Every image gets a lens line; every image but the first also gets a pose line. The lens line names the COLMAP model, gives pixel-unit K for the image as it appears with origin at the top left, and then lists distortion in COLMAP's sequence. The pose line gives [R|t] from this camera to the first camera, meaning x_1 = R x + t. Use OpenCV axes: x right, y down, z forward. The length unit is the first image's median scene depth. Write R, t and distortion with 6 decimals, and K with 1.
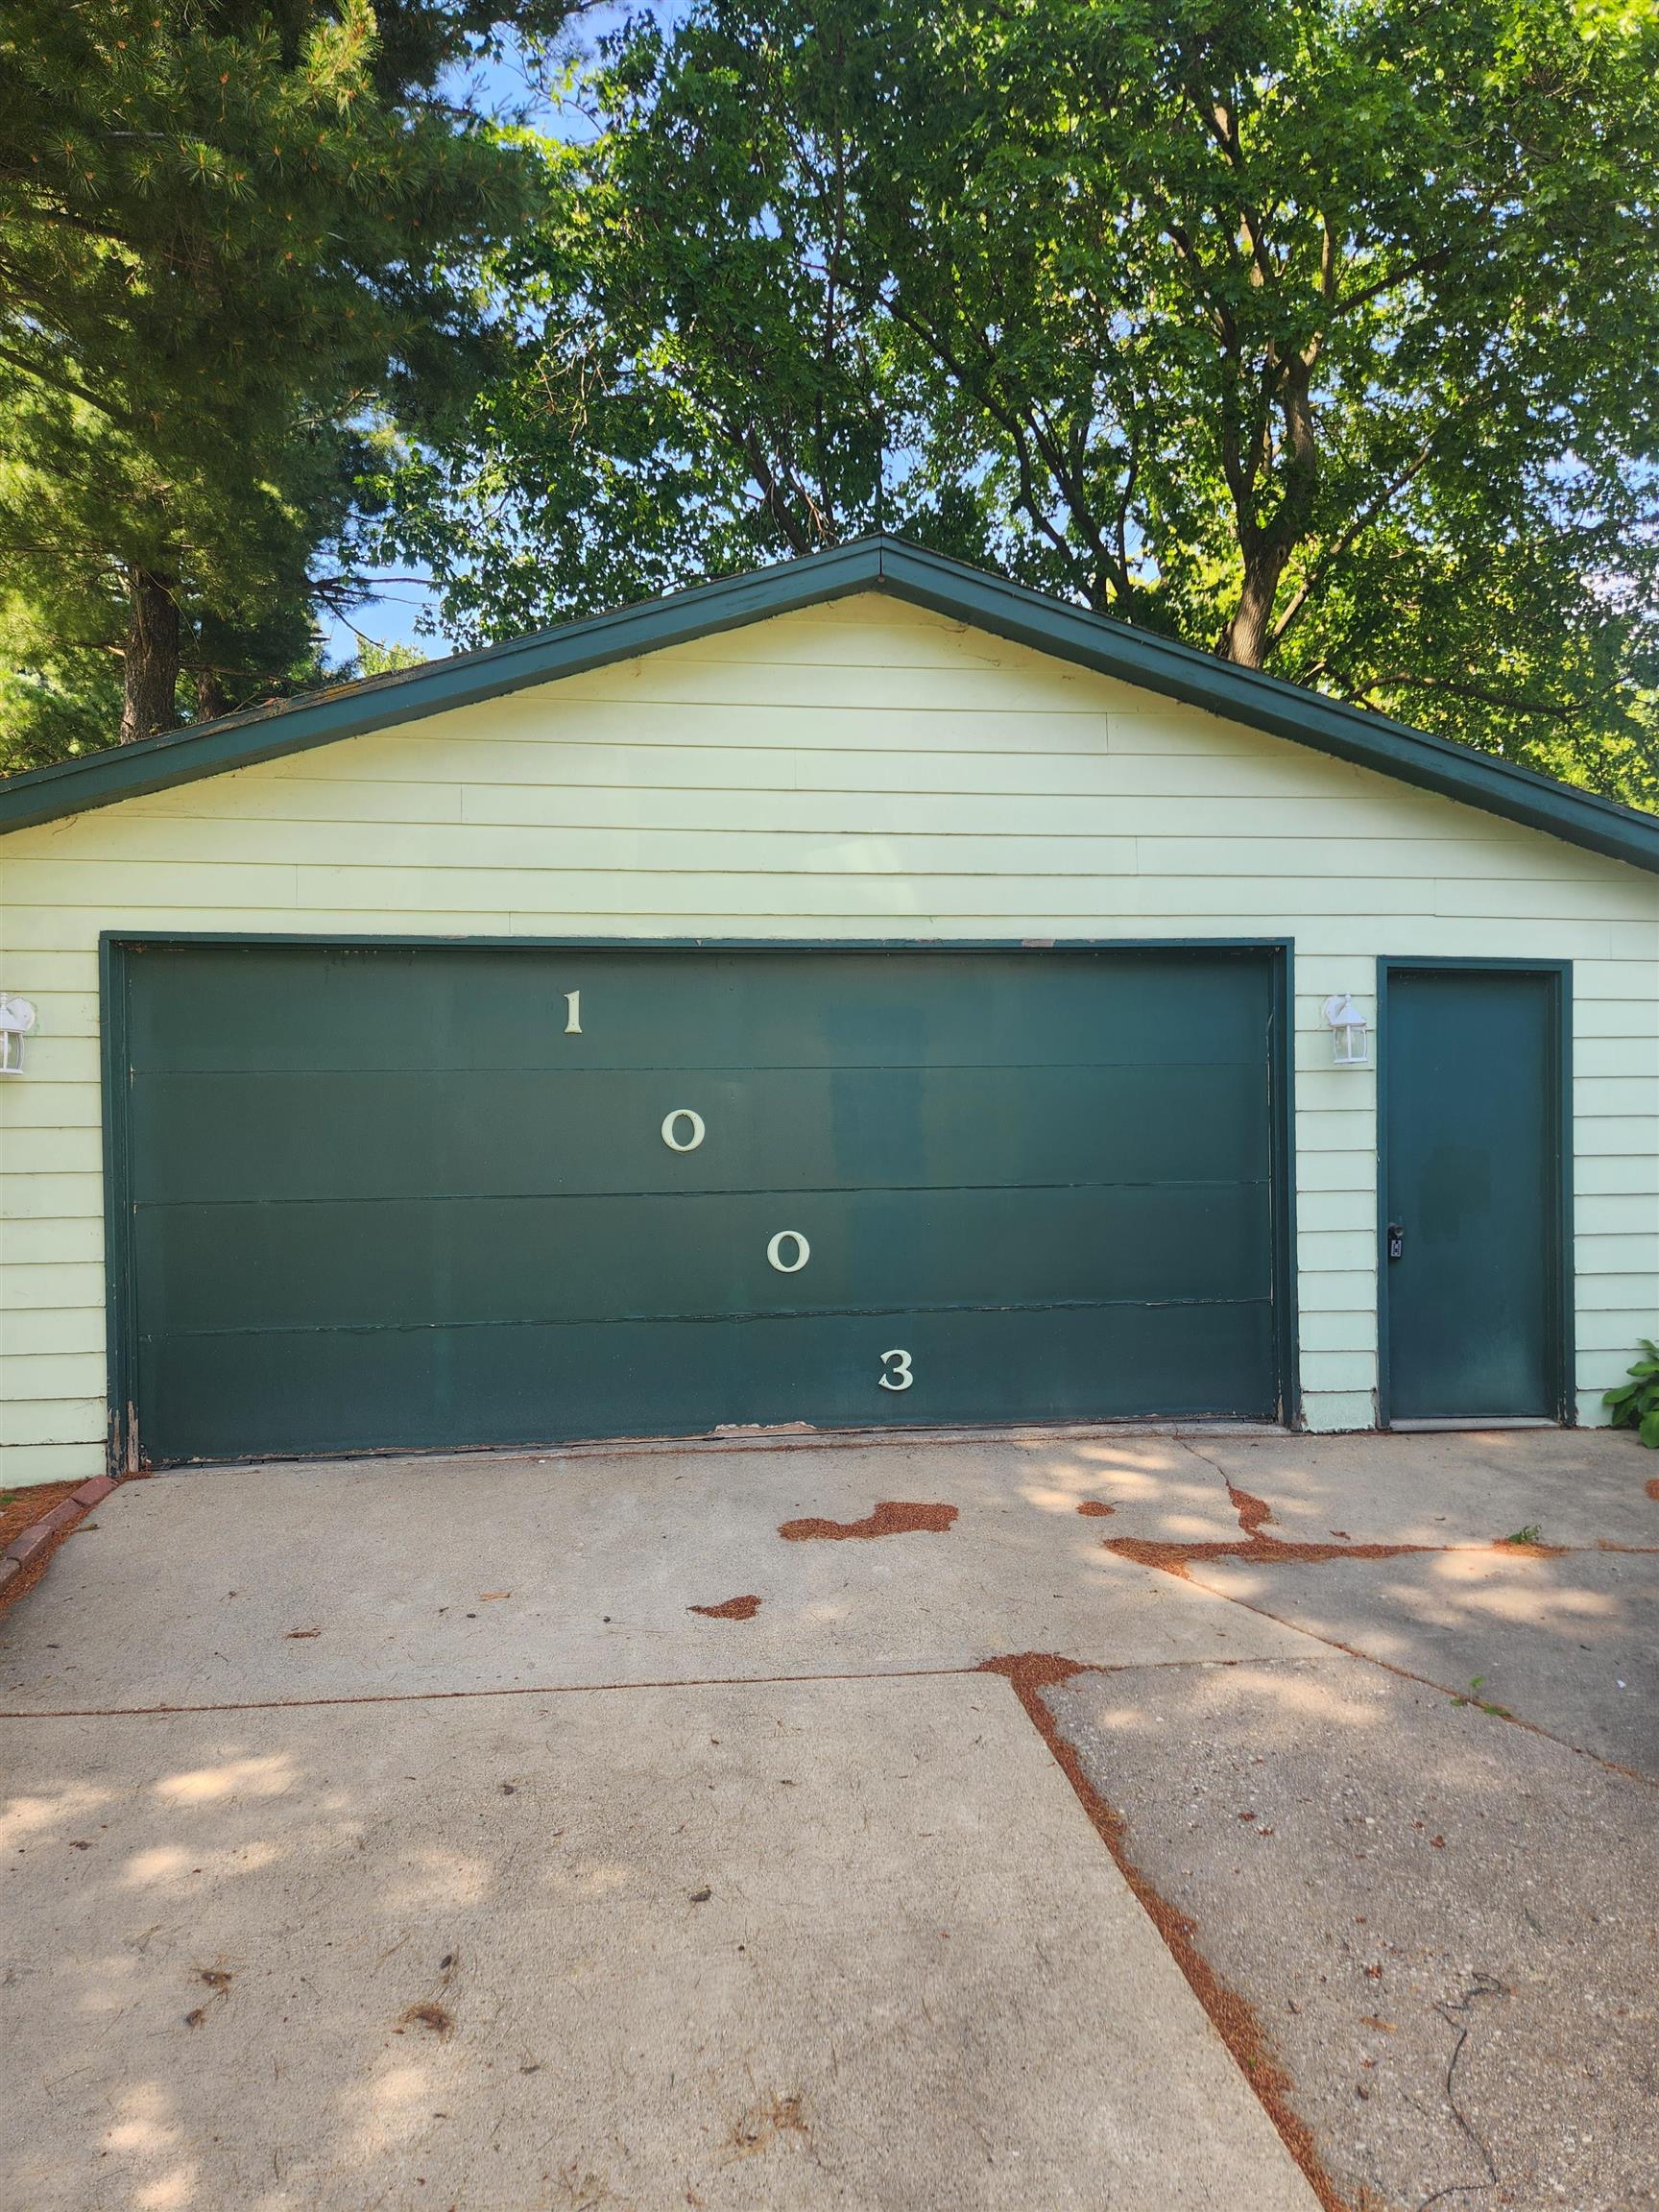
lens RADIAL K [[1472.2, 0, 833.7], [0, 1472.2, 1112.1], [0, 0, 1]] dist [0.052007, -0.001044]
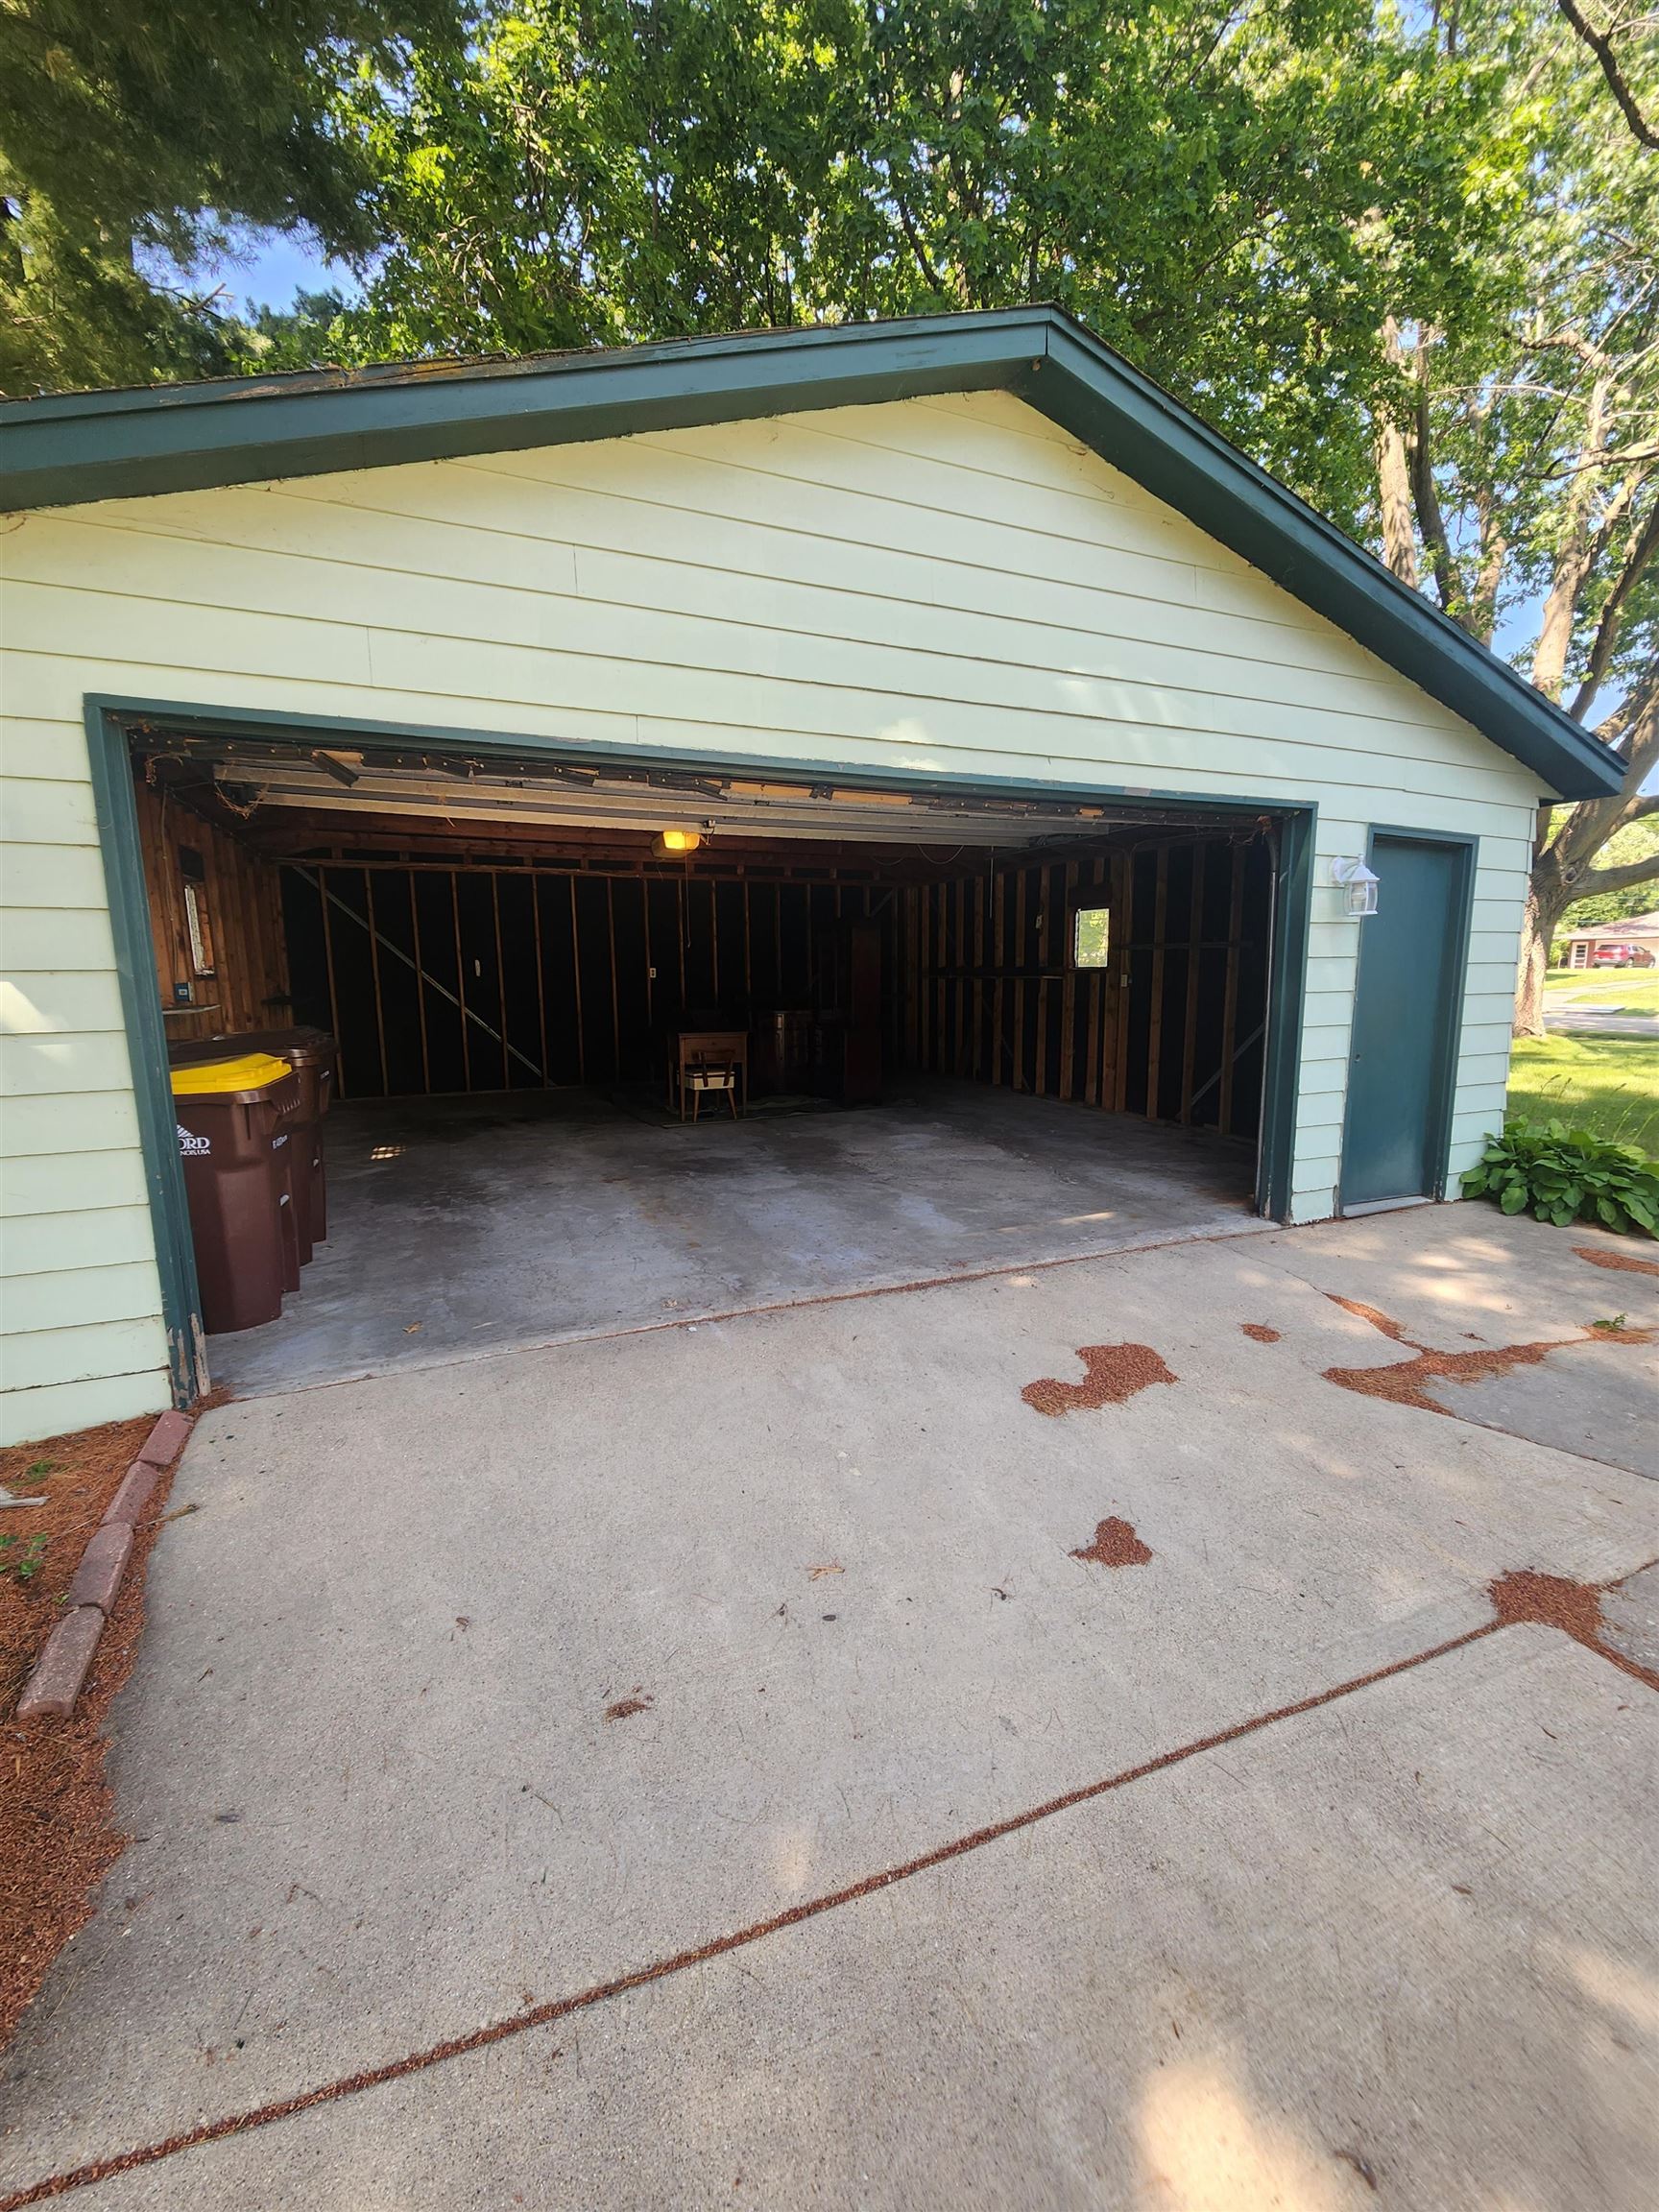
lens RADIAL K [[909.9, 0, 823.4], [0, 909.9, 1098.7], [0, 0, 1]] dist [0.000918, -0.000113]
pose [[0.959569, -0.038489, 0.278831, -0.282676], [-0.001403, 0.989941, 0.141477, 0.009159], [-0.281471, -0.136148, 0.949862, 0.461416]]
